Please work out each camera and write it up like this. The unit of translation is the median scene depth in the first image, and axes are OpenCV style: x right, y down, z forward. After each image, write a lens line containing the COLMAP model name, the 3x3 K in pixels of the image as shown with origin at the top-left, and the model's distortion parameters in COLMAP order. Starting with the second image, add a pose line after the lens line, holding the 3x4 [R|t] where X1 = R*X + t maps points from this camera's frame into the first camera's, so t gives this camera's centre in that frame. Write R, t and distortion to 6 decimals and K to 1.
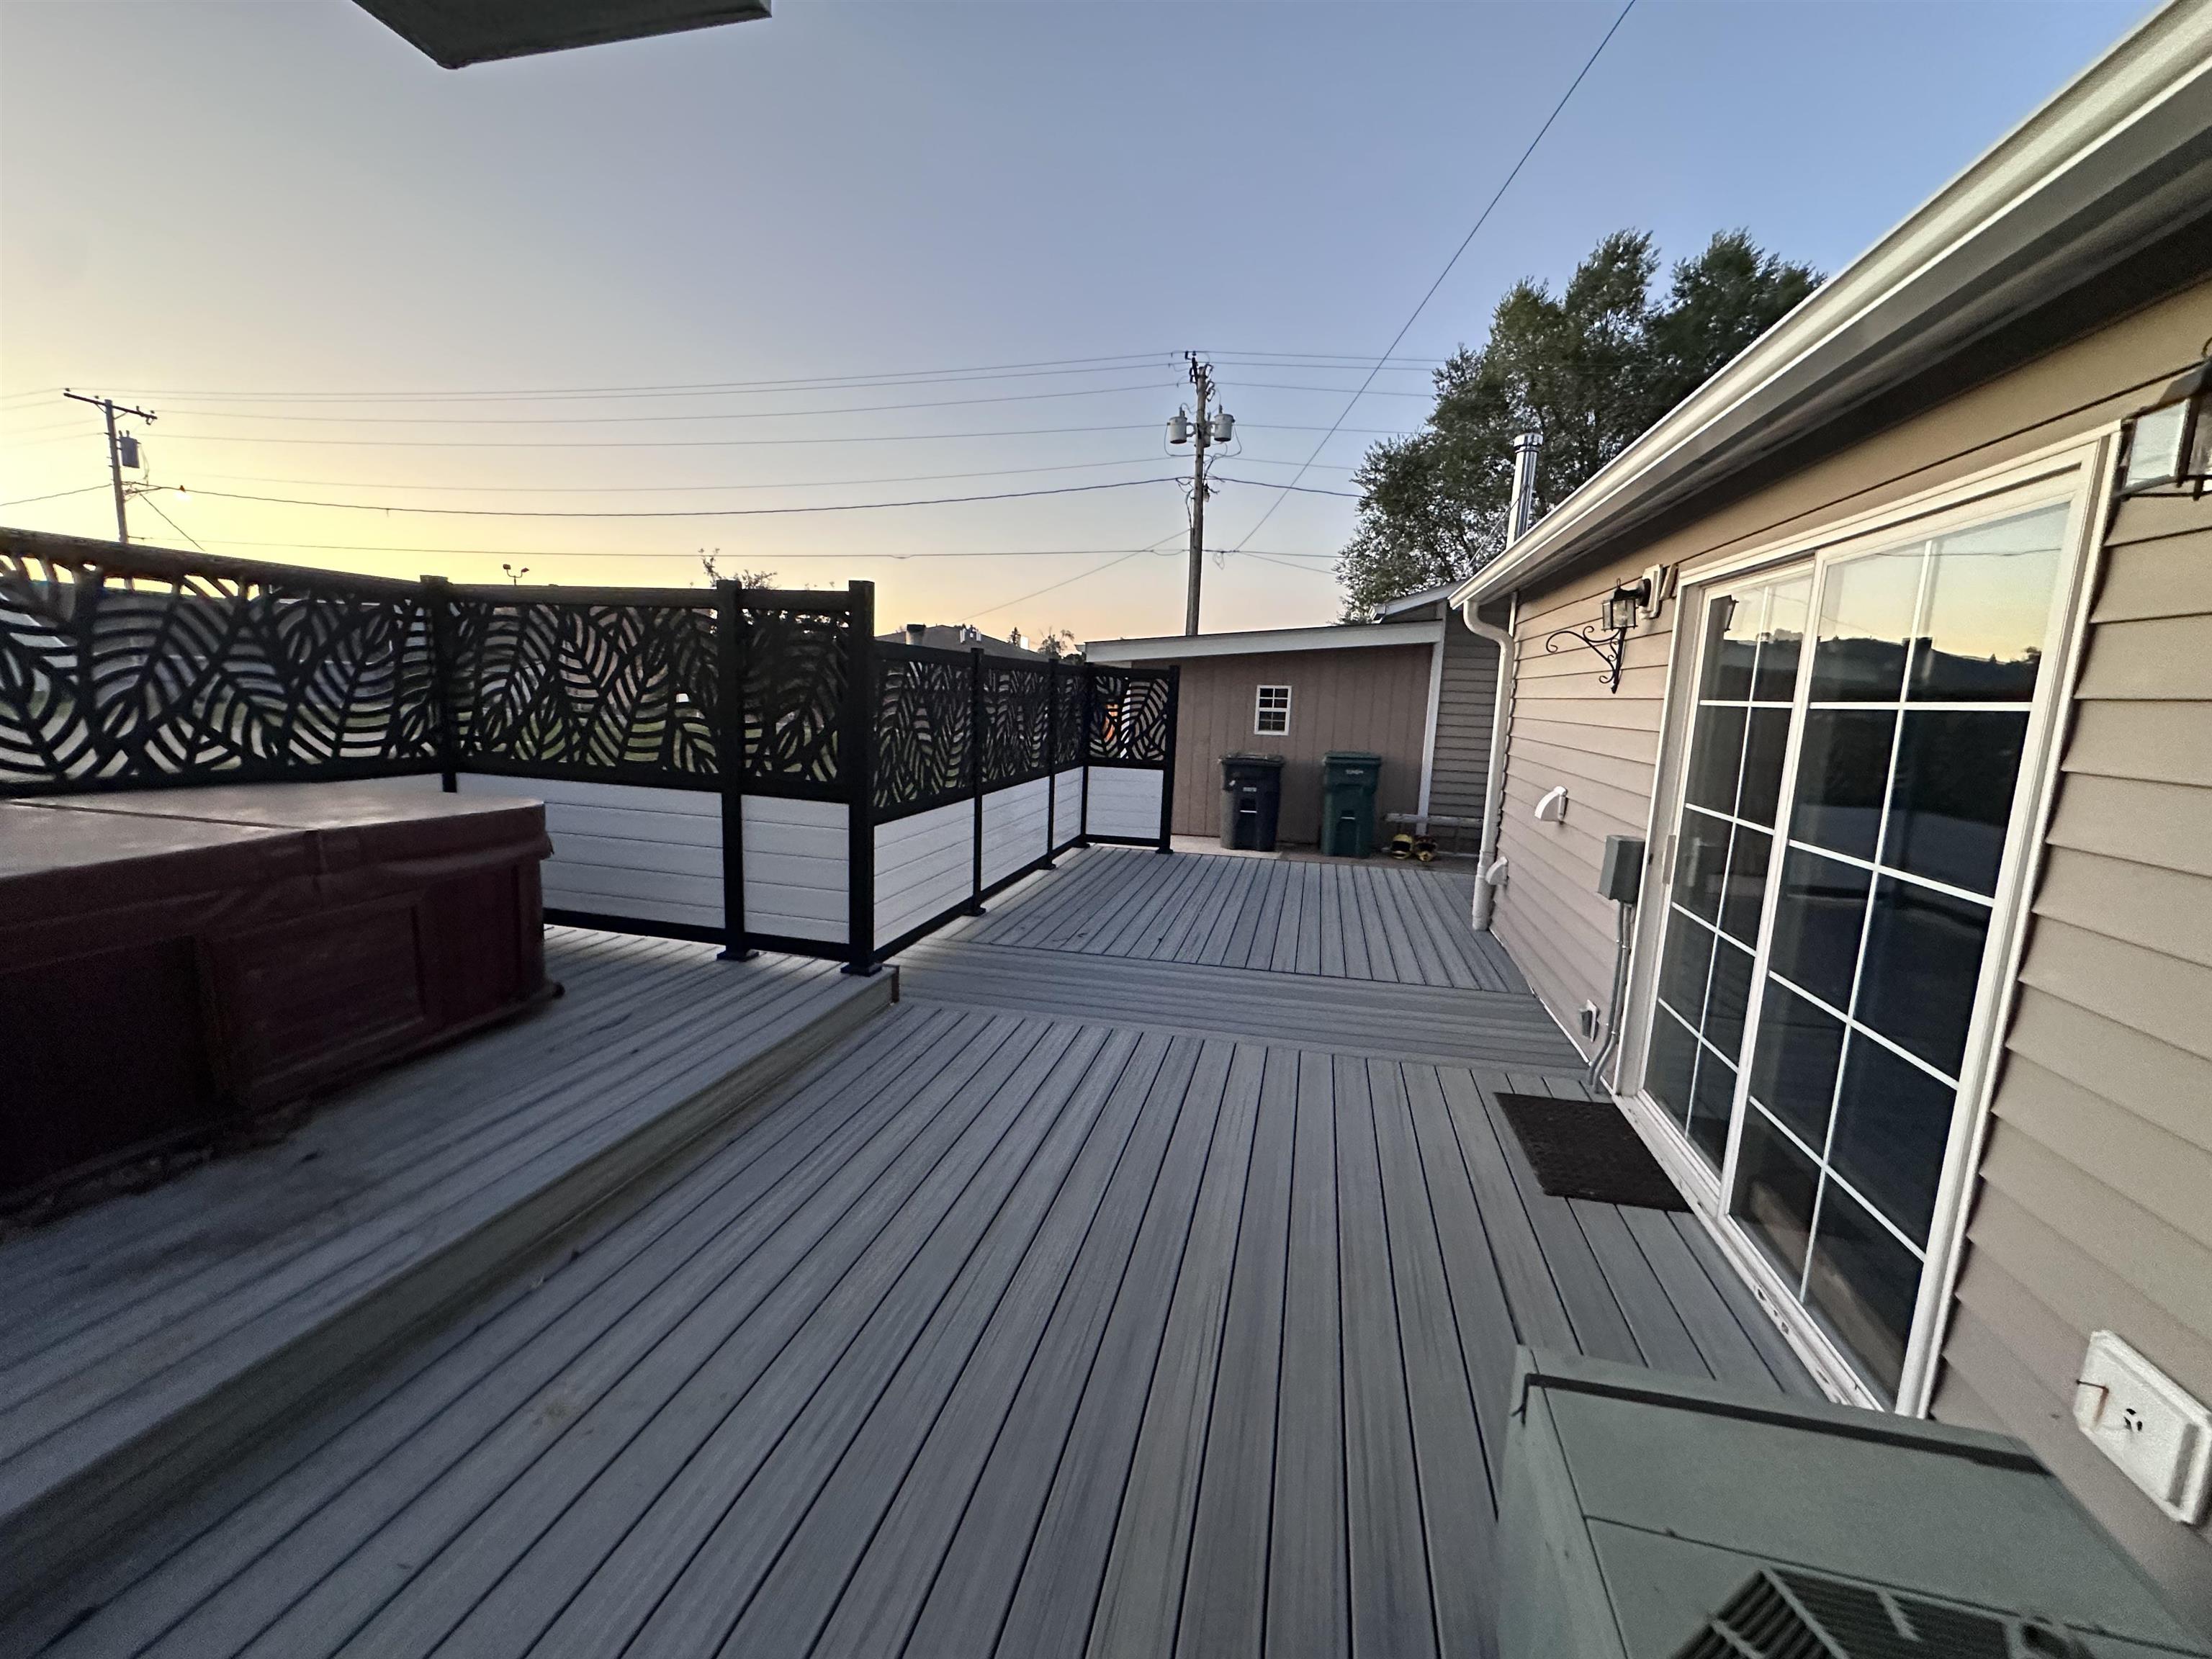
lens RADIAL K [[875.6, 0, 1115.8], [0, 875.6, 834.5], [0, 0, 1]] dist [-0.002092, -0.000654]
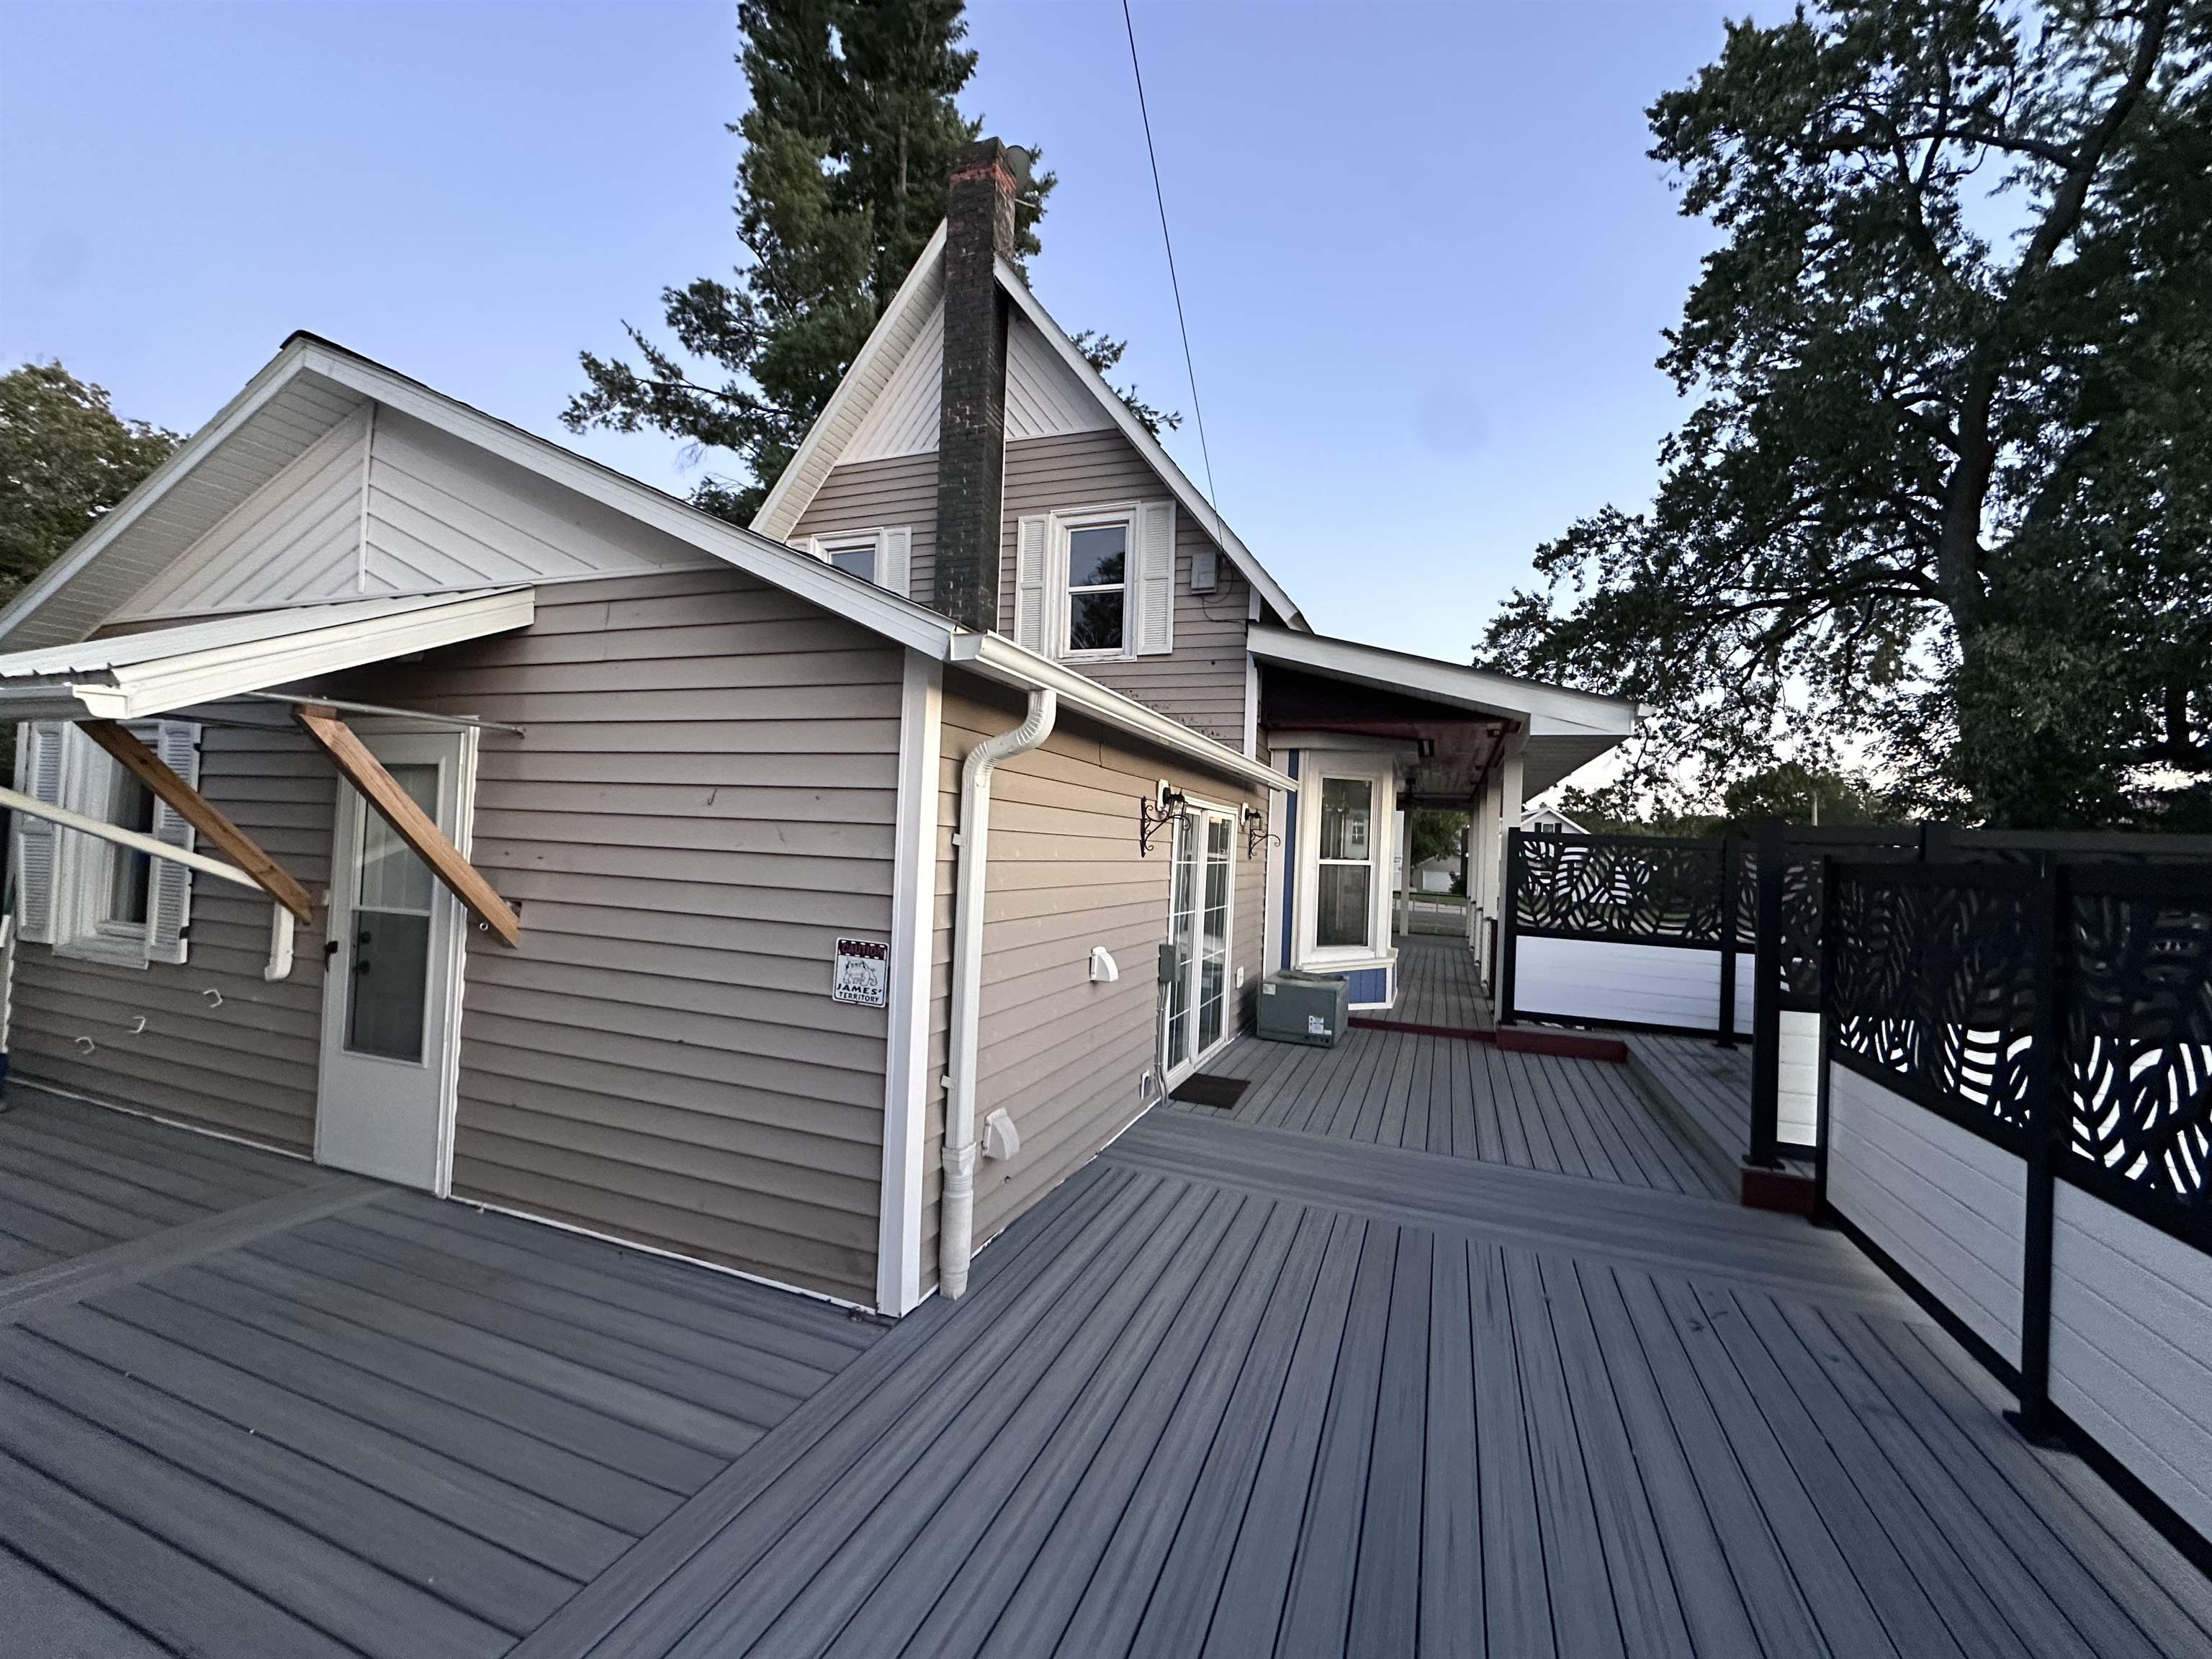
lens RADIAL K [[876.0, 0, 1106.7], [0, 876.0, 831.1], [0, 0, 1]] dist [0.000103, -0.006078]
pose [[-0.986235, -0.083158, 0.142919, 0.086682], [-0.061329, 0.986649, 0.150873, -0.080899], [-0.153557, 0.140031, -0.978167, 0.468447]]
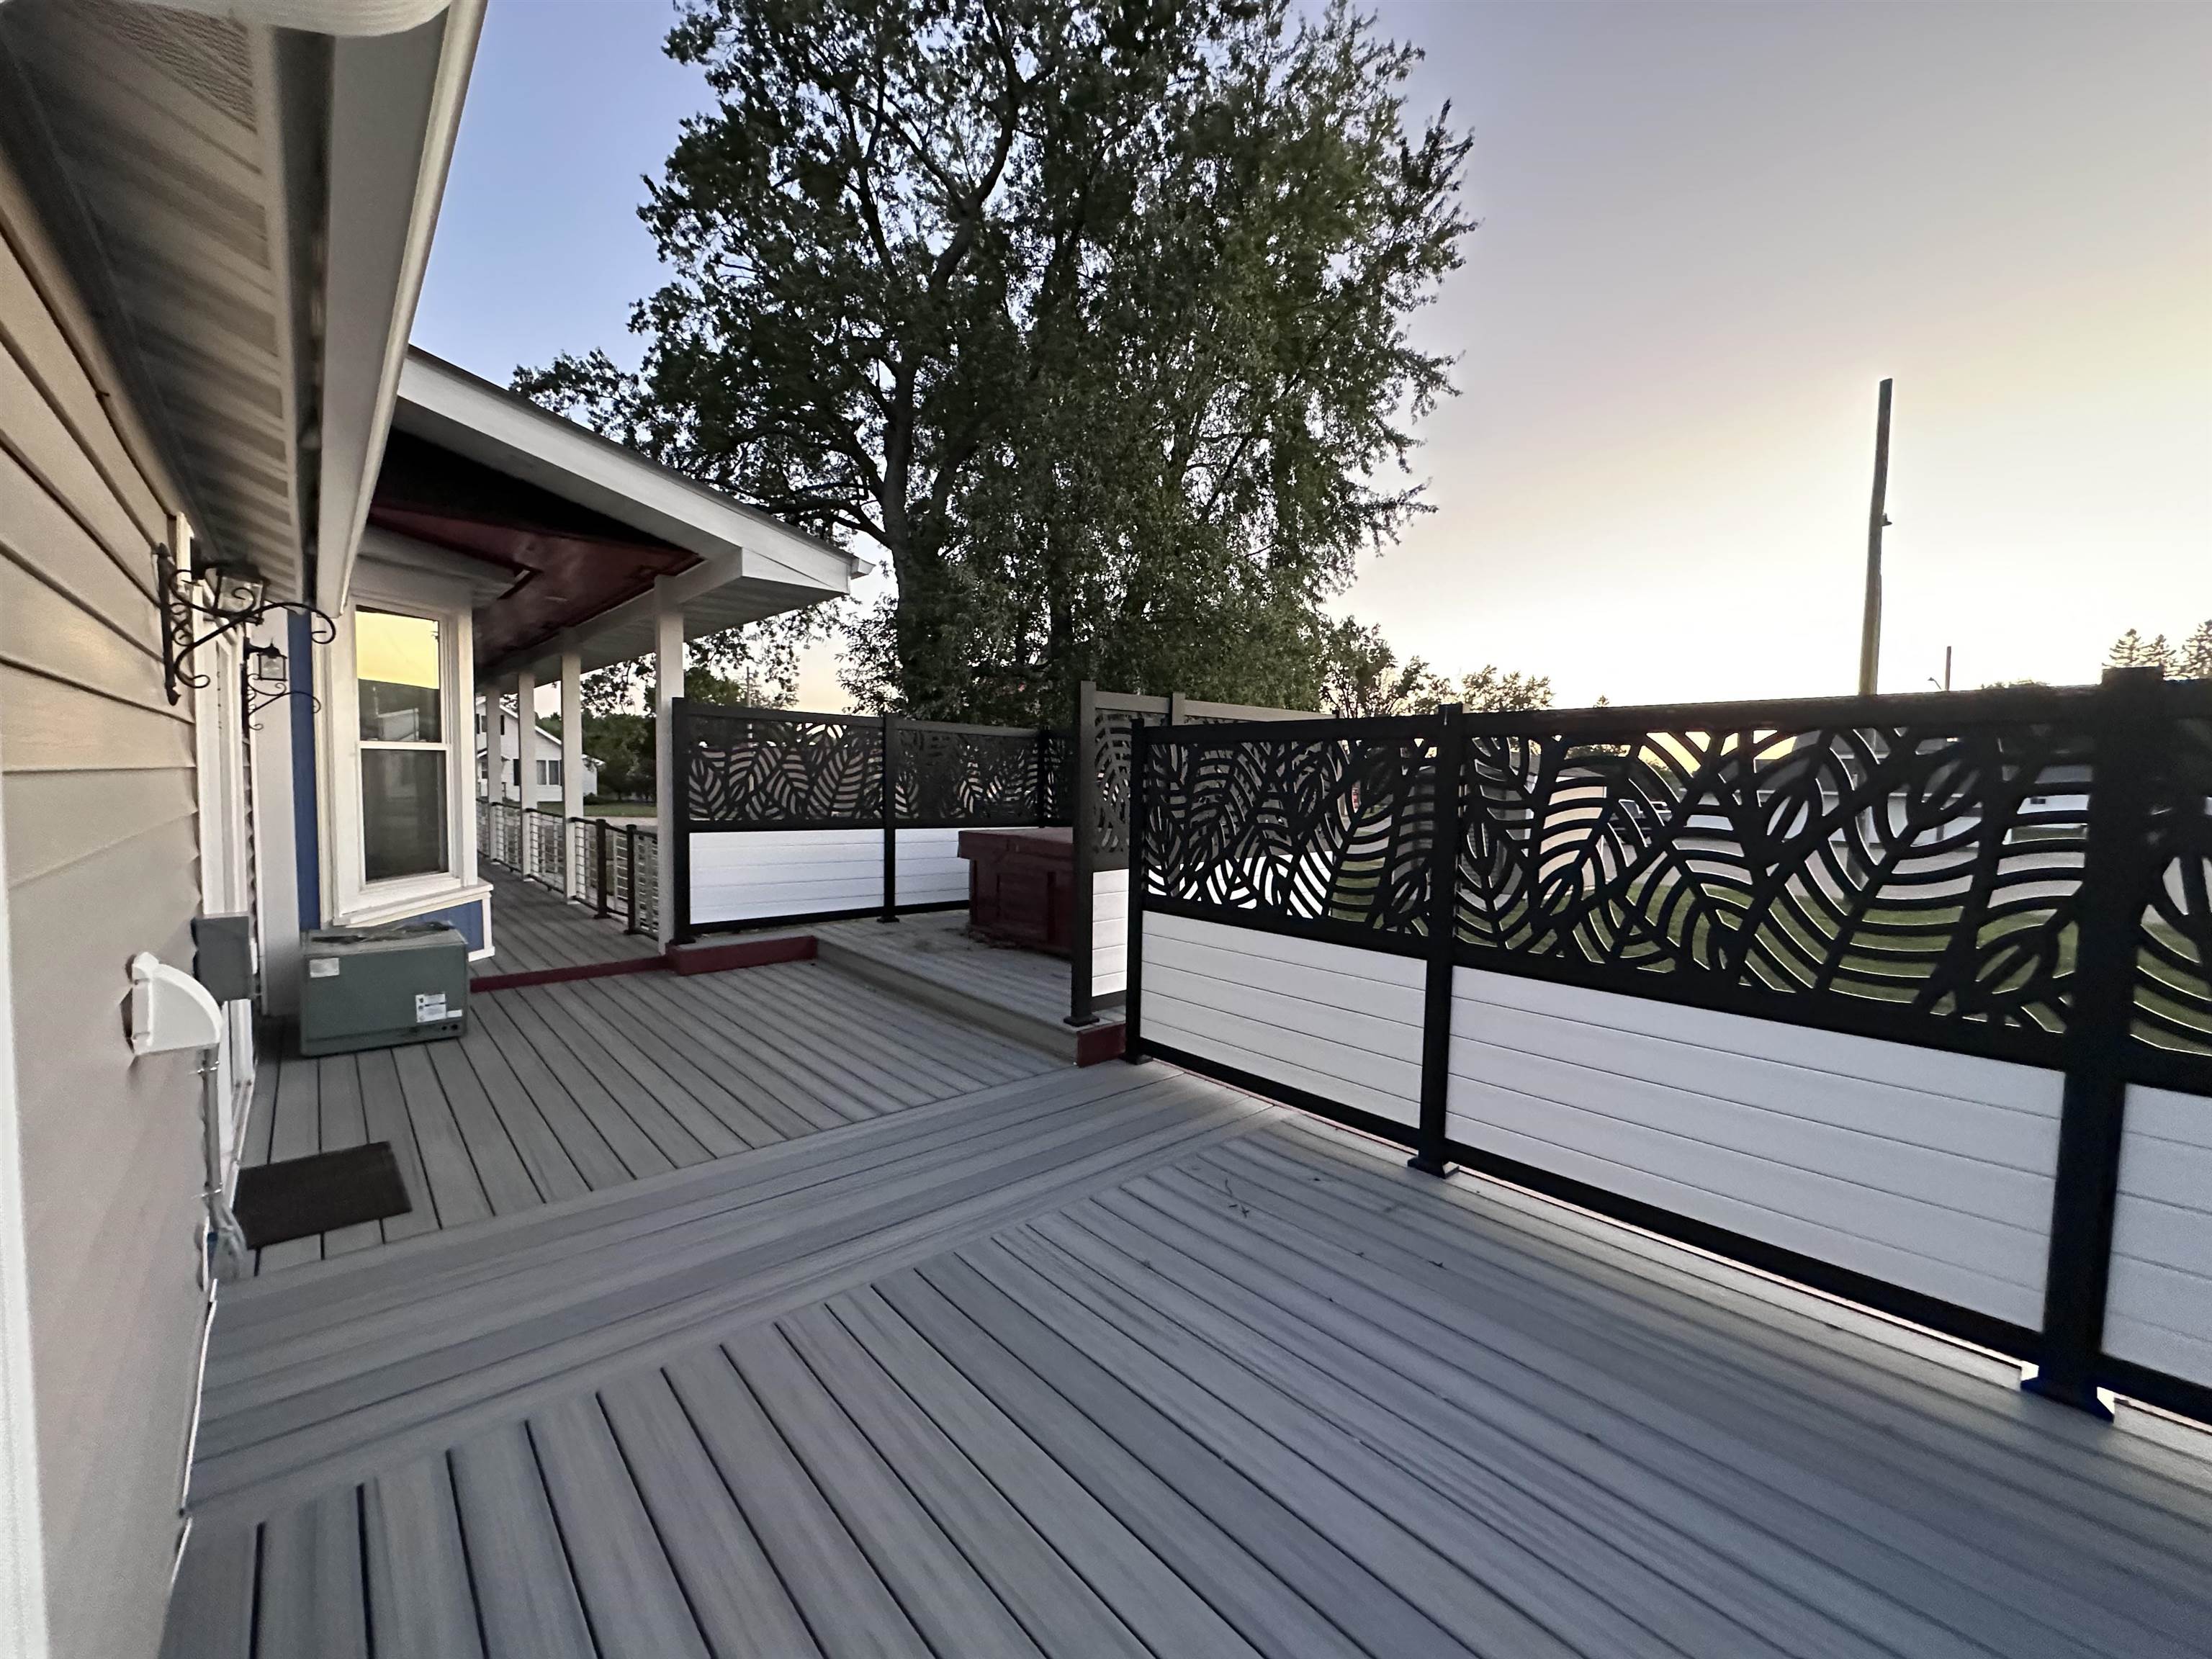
lens RADIAL K [[876.0, 0, 1106.7], [0, 876.0, 831.1], [0, 0, 1]] dist [0.000103, -0.006078]
pose [[-0.567472, -0.001711, -0.823391, 0.136042], [-0.175633, 0.977235, 0.119014, -0.049328], [0.804443, 0.212151, -0.554854, 0.351481]]
